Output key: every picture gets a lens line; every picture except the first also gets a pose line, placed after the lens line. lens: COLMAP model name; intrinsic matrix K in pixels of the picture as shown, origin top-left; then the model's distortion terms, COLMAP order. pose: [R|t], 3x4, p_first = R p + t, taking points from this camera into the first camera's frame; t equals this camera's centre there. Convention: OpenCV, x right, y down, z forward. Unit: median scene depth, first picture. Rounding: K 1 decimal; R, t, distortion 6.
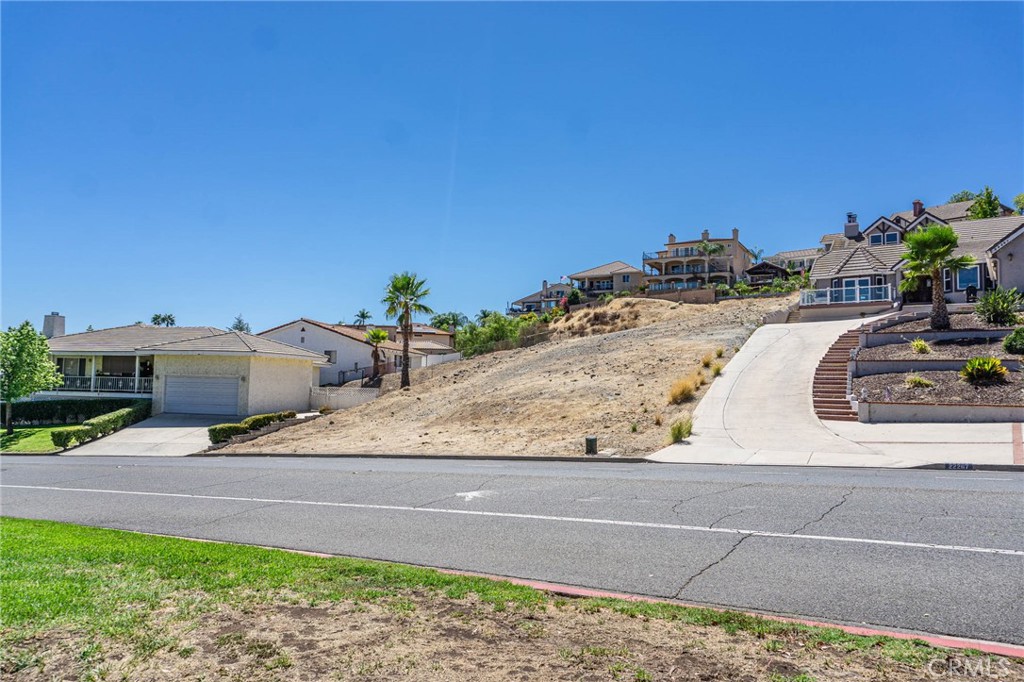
lens RADIAL K [[690.1, 0, 512.0], [0, 690.1, 341.0], [0, 0, 1]] dist [-0.015872, -0.003500]
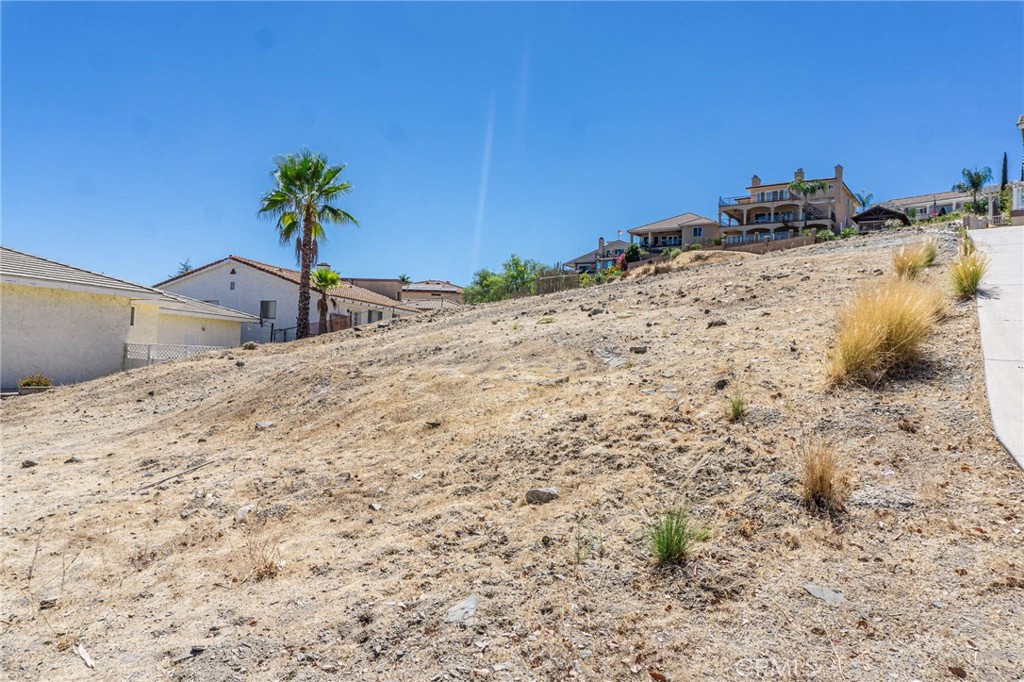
lens RADIAL K [[690.1, 0, 512.0], [0, 690.1, 341.0], [0, 0, 1]] dist [-0.015872, -0.003500]
pose [[0.994899, 0.012112, -0.100145, 0.034557], [-0.008693, 0.999366, 0.034514, 0.016986], [0.100499, -0.033468, 0.994374, 0.186743]]
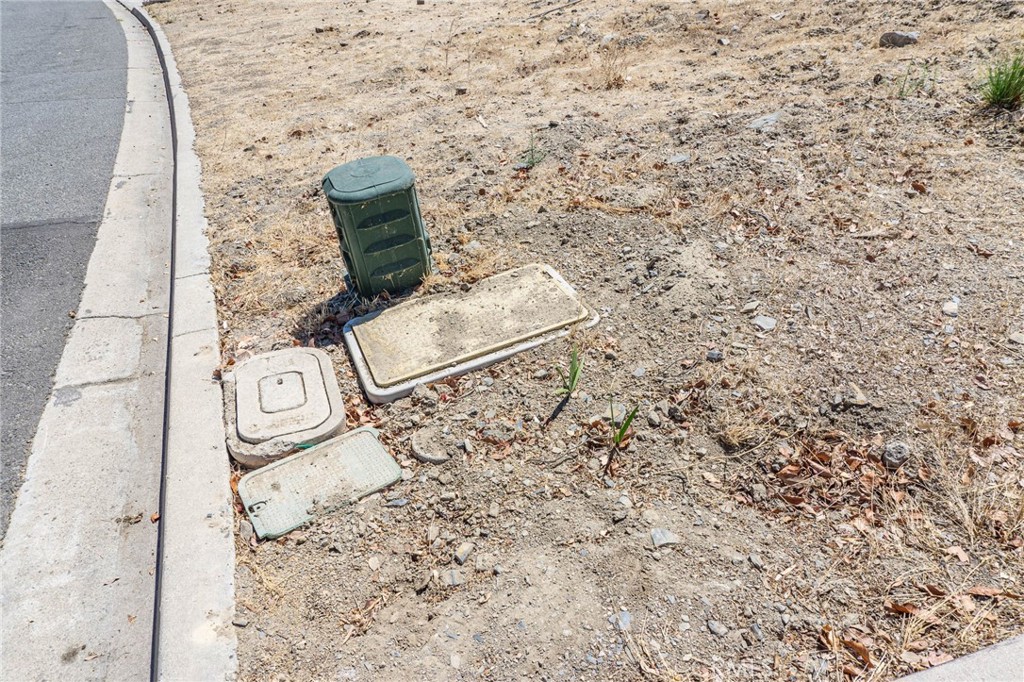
lens RADIAL K [[690.1, 0, 512.0], [0, 690.1, 341.0], [0, 0, 1]] dist [-0.015872, -0.003500]
pose [[0.804680, 0.322997, -0.498159, 0.040042], [0.035265, 0.811579, 0.583177, 0.018426], [0.592660, -0.486839, 0.641671, 0.181511]]
